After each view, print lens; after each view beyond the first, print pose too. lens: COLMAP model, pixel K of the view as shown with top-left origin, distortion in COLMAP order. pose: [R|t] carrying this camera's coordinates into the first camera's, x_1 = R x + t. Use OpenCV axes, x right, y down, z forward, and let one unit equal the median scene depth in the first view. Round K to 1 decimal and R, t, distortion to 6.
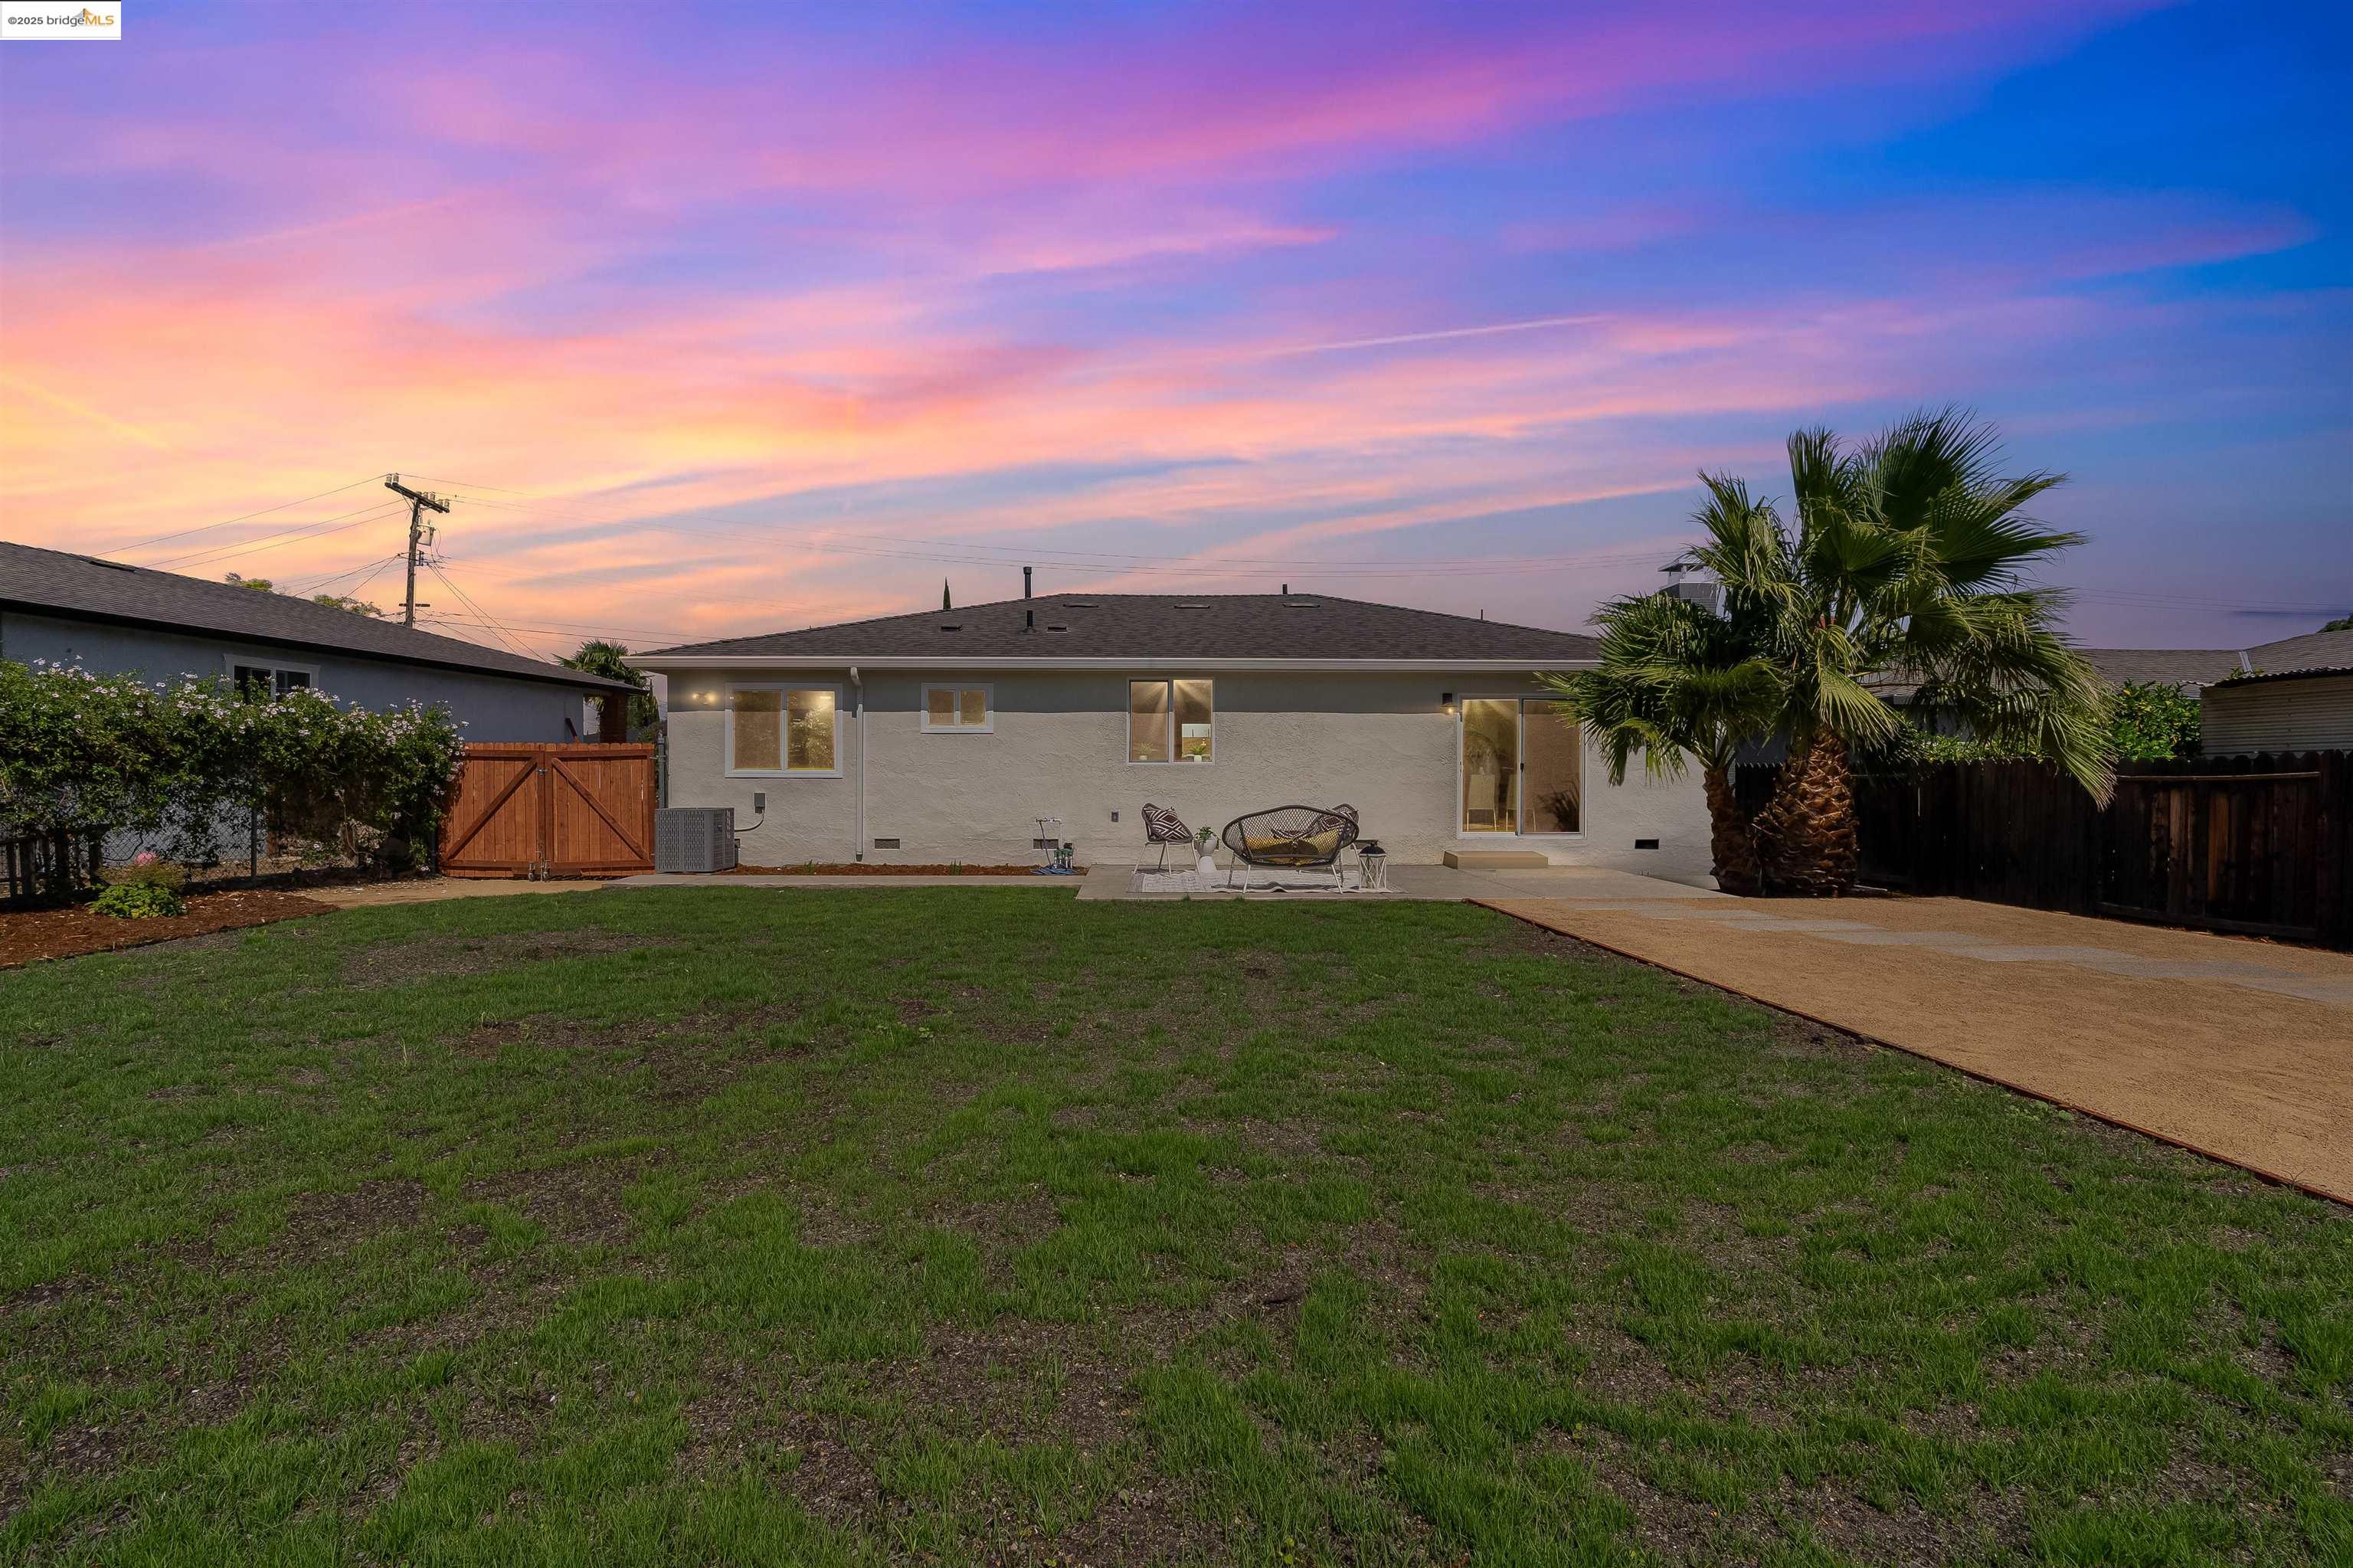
lens RADIAL K [[1069.8, 0, 1165.2], [0, 1069.8, 781.2], [0, 0, 1]] dist [-0.008472, 0.001100]
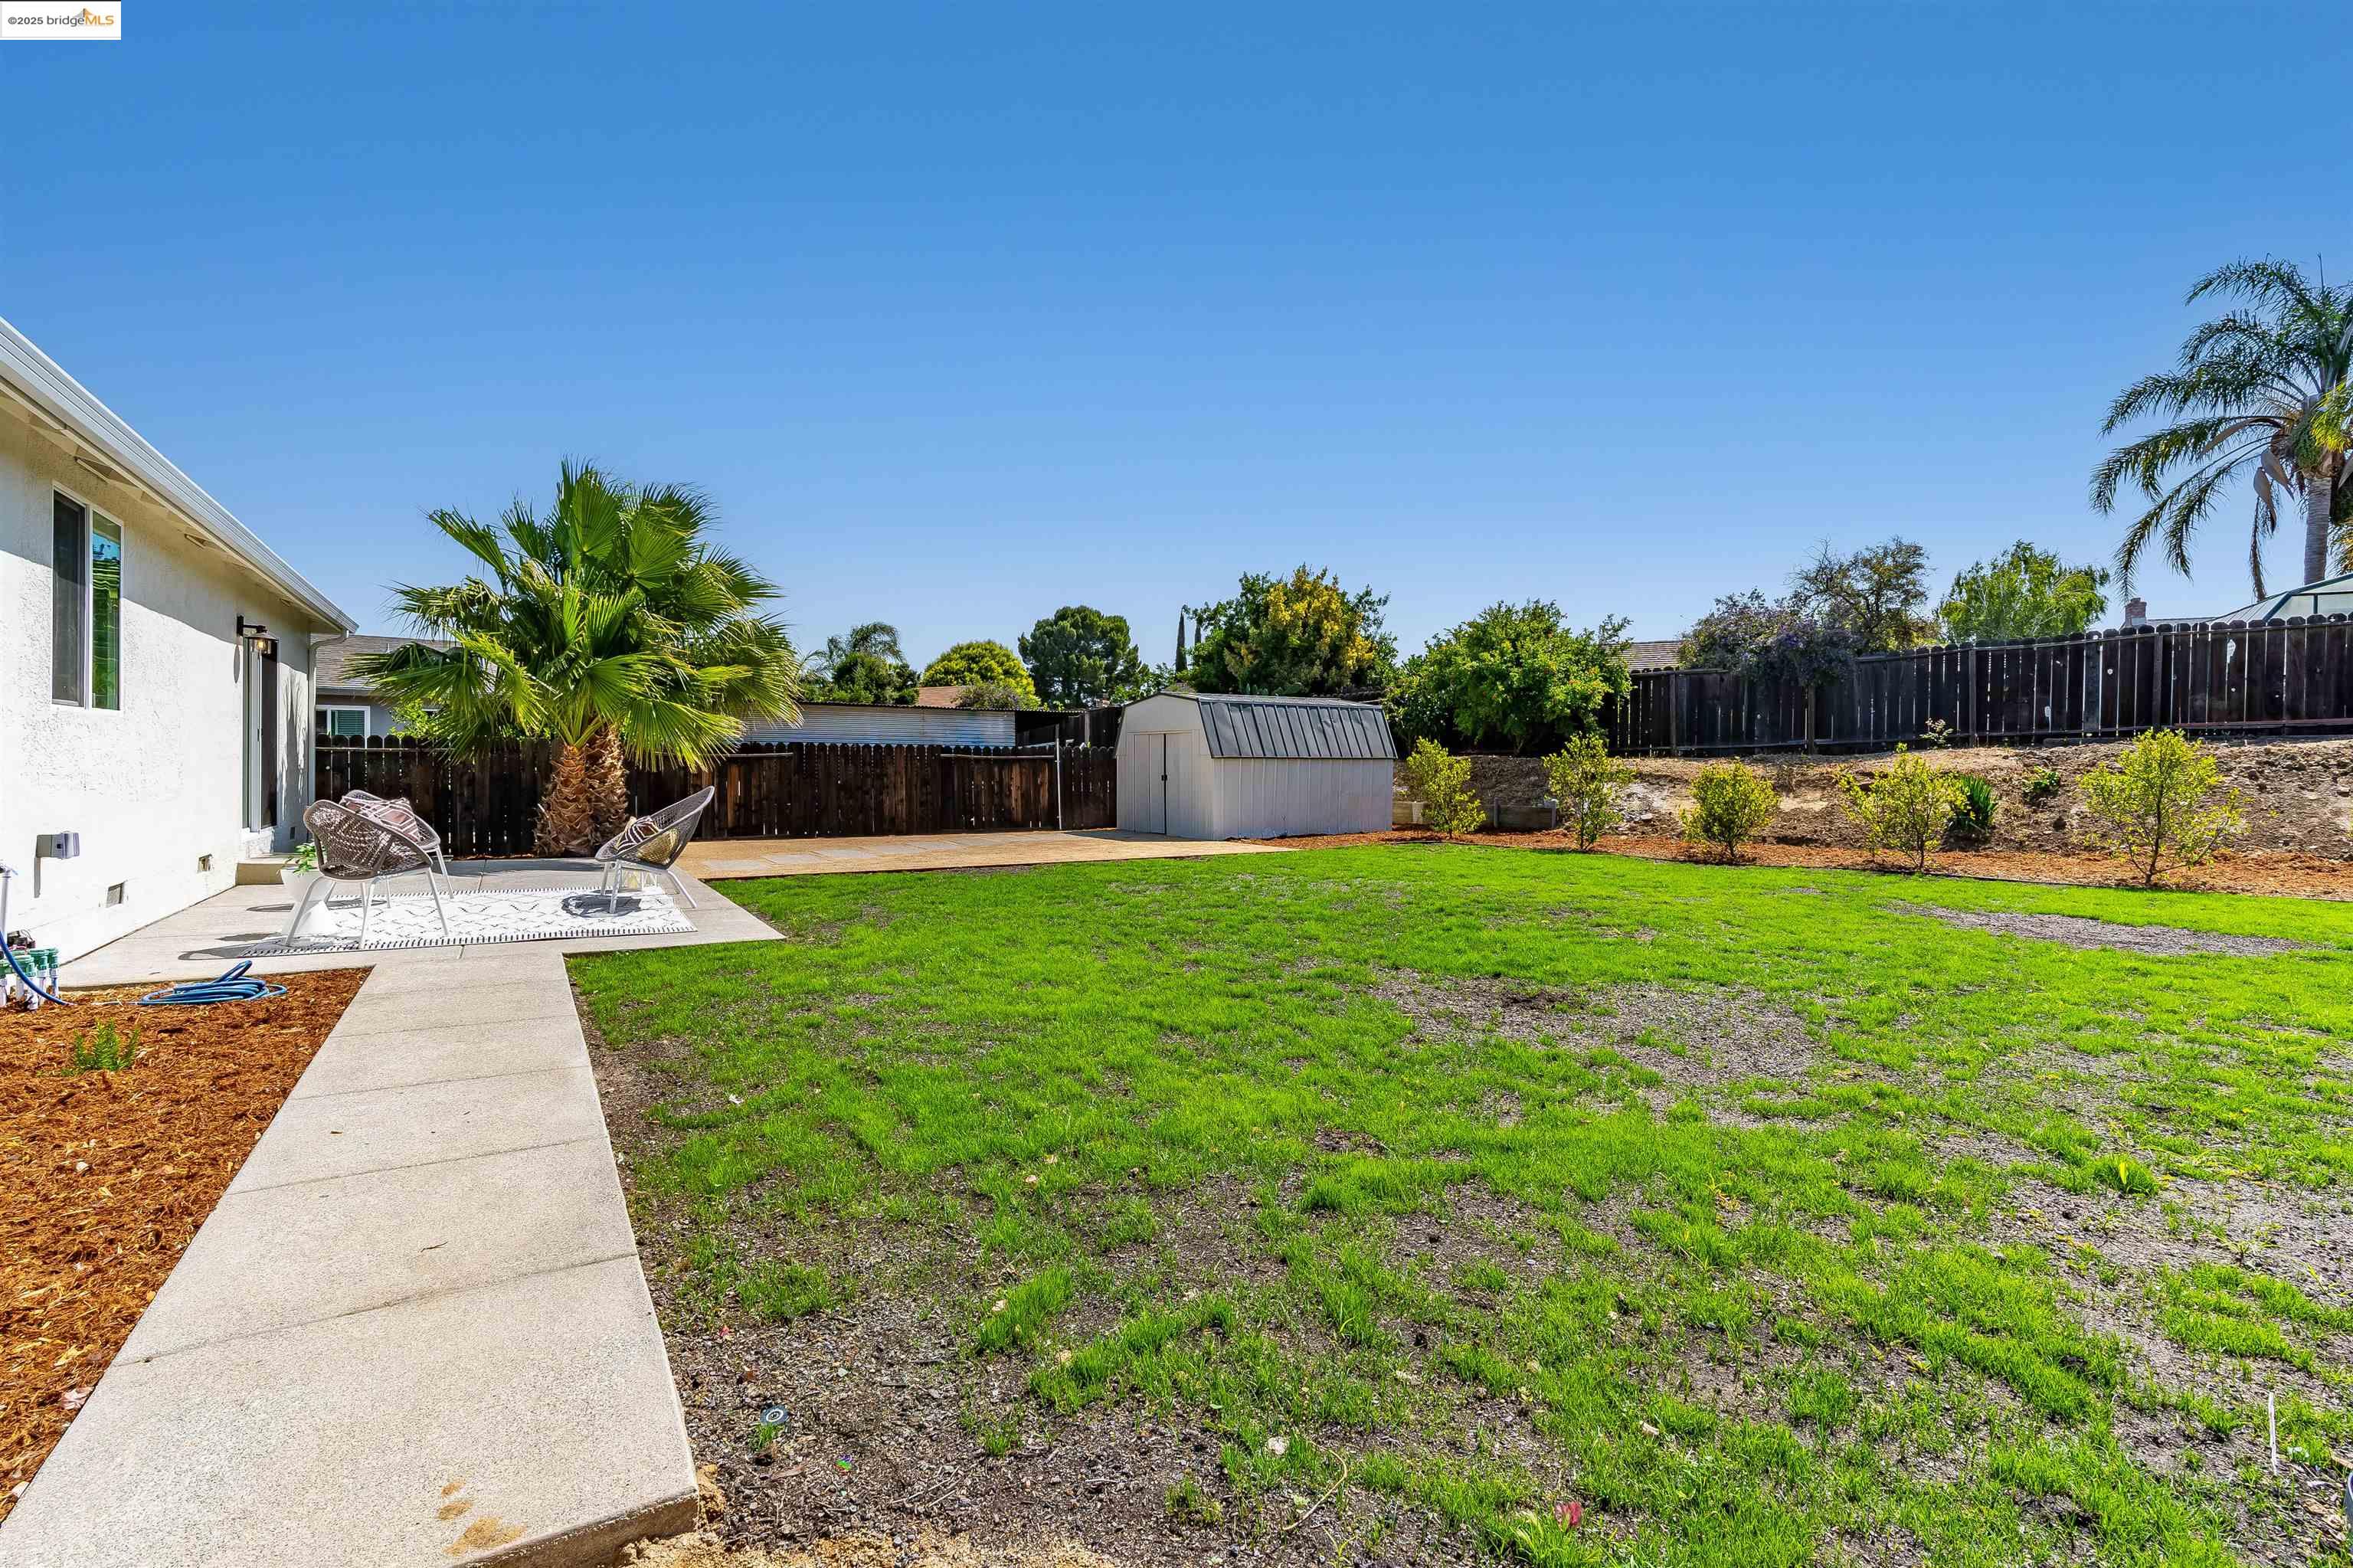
lens RADIAL K [[1069.8, 0, 1155.4], [0, 1069.8, 791.8], [0, 0, 1]] dist [-0.008472, 0.001100]
pose [[-0.495044, -0.027269, 0.868440, -0.622364], [-0.003626, 0.999564, 0.029320, 0.002159], [-0.868860, 0.011366, -0.494927, 0.932136]]
